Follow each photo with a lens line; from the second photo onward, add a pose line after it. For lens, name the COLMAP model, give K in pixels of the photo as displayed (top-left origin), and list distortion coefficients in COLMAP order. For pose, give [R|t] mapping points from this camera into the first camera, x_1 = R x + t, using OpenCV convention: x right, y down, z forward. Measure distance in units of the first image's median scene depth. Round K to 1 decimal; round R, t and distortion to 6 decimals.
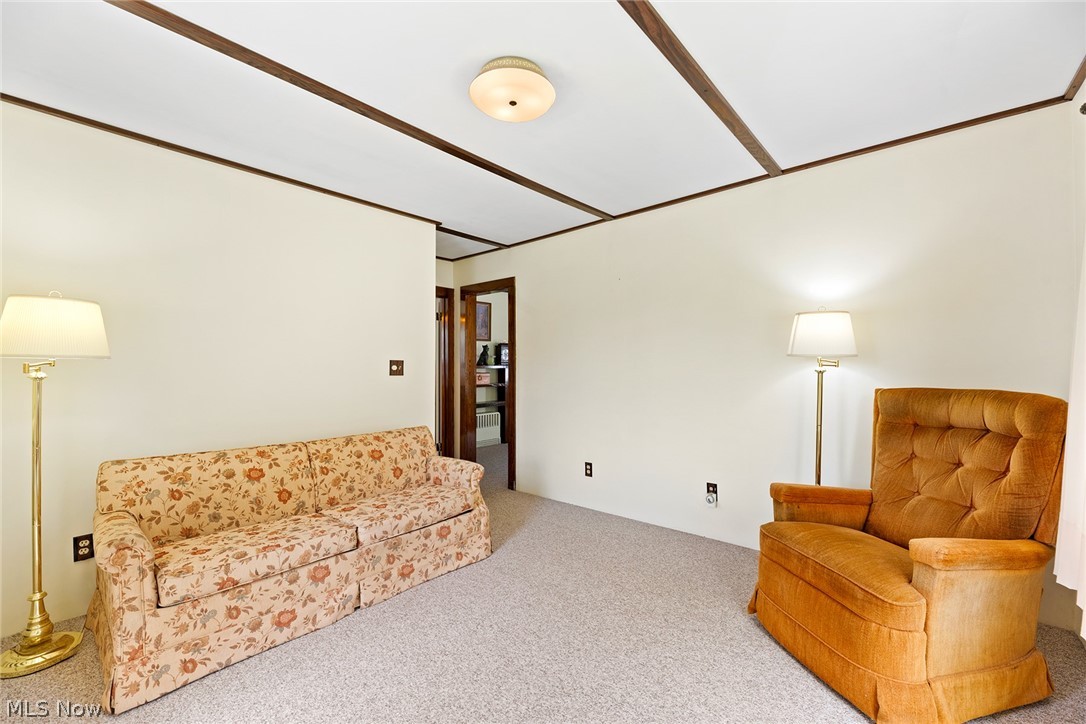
lens RADIAL K [[444.0, 0, 542.4], [0, 444.0, 365.1], [0, 0, 1]] dist [-0.002921, -0.000510]
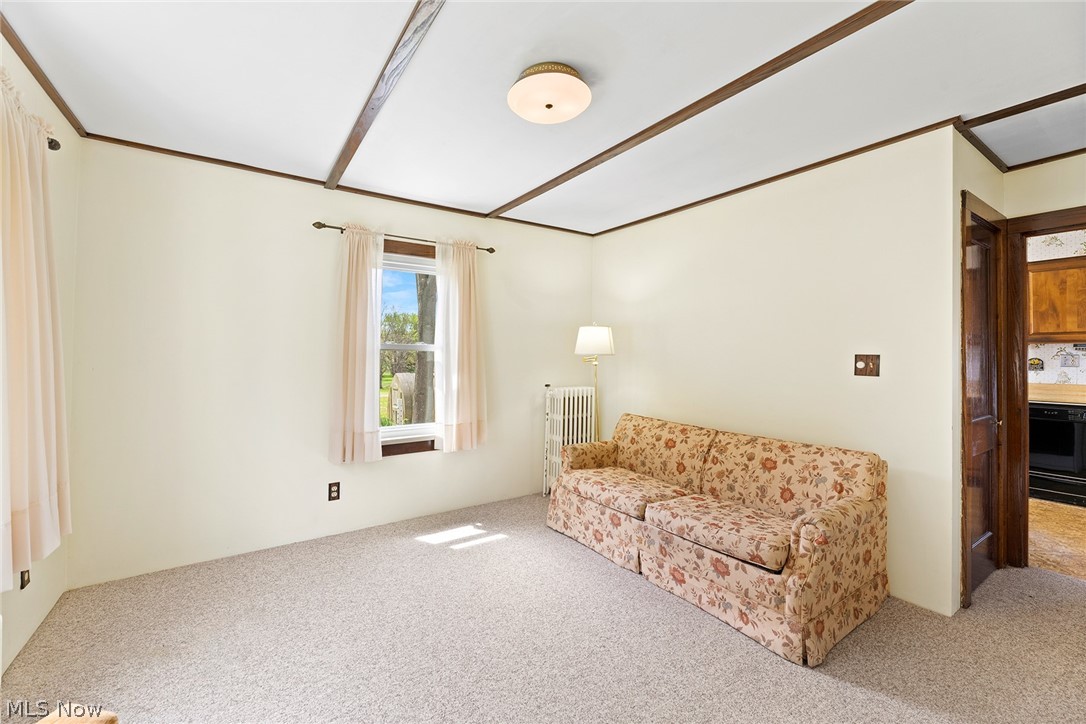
lens RADIAL K [[443.0, 0, 545.6], [0, 443.0, 352.8], [0, 0, 1]] dist [0.001007, -0.000103]
pose [[-0.241518, -0.010253, -0.970342, 0.679574], [-0.007824, 0.999932, -0.008618, -0.004892], [0.970365, 0.005511, -0.241582, 0.936530]]
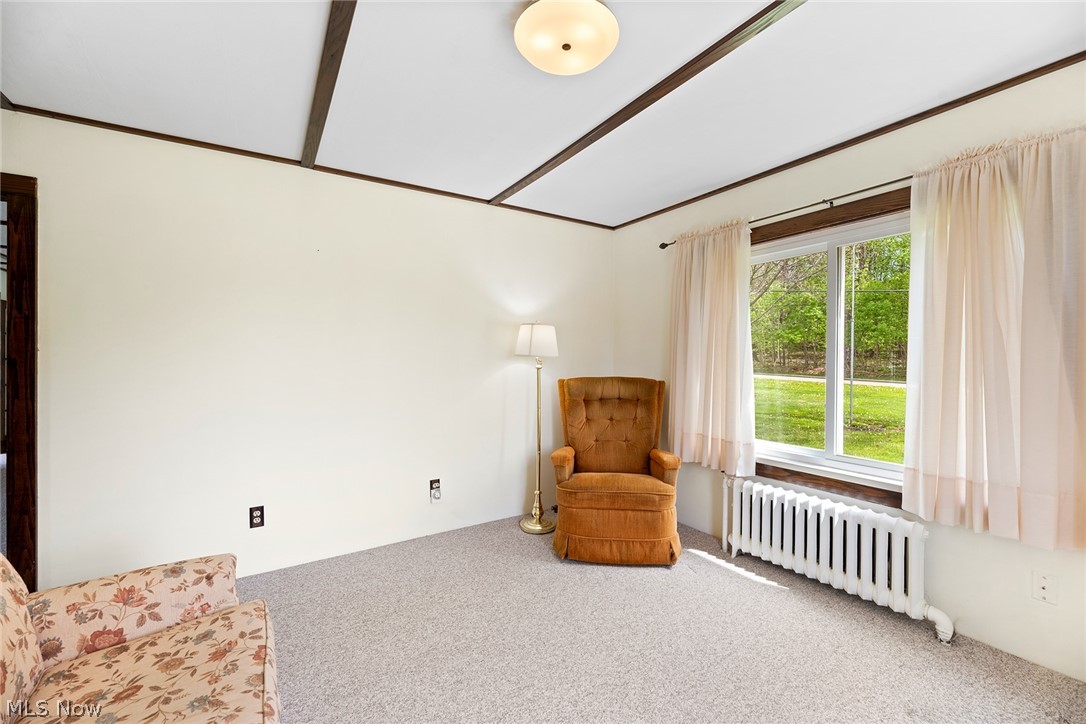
lens RADIAL K [[438.8, 0, 543.7], [0, 438.8, 366.4], [0, 0, 1]] dist [-0.000352, -0.000441]
pose [[0.286035, -0.010508, 0.958162, -0.645984], [0.003972, 0.999944, 0.009780, -0.002683], [-0.958211, 0.001008, 0.286061, 0.598846]]
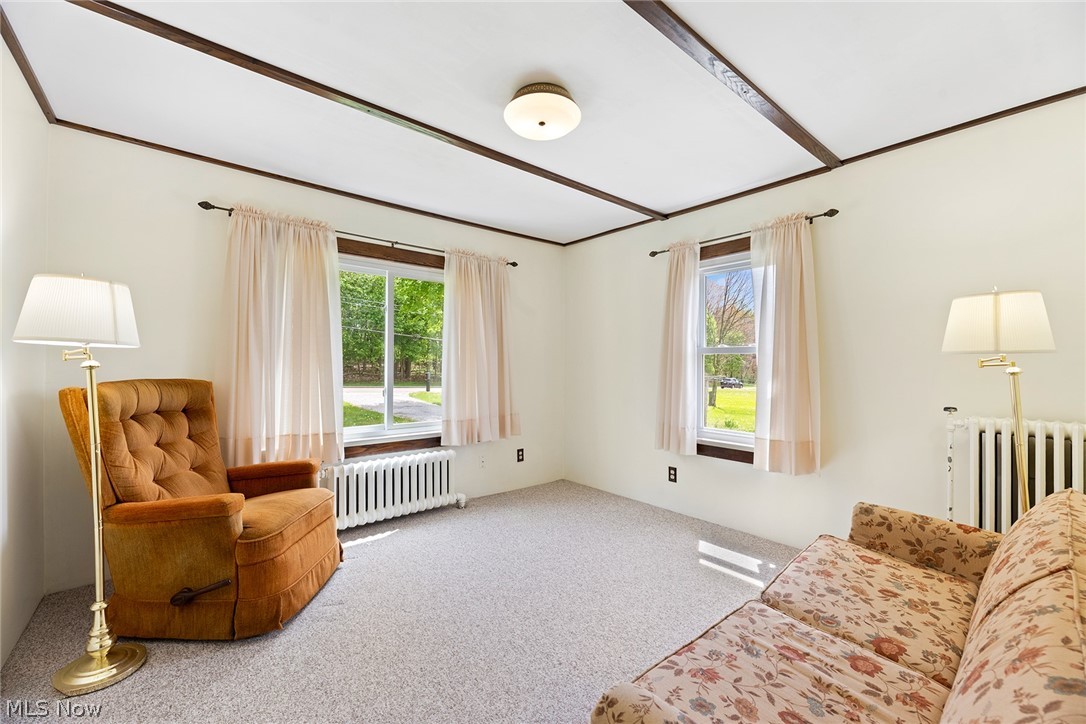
lens RADIAL K [[438.8, 0, 543.7], [0, 438.8, 366.4], [0, 0, 1]] dist [-0.000352, -0.000441]
pose [[-0.989523, -0.006460, 0.144232, -0.173225], [-0.004931, 0.999928, 0.010956, 0.006338], [-0.144292, 0.010130, -0.989483, 1.559706]]
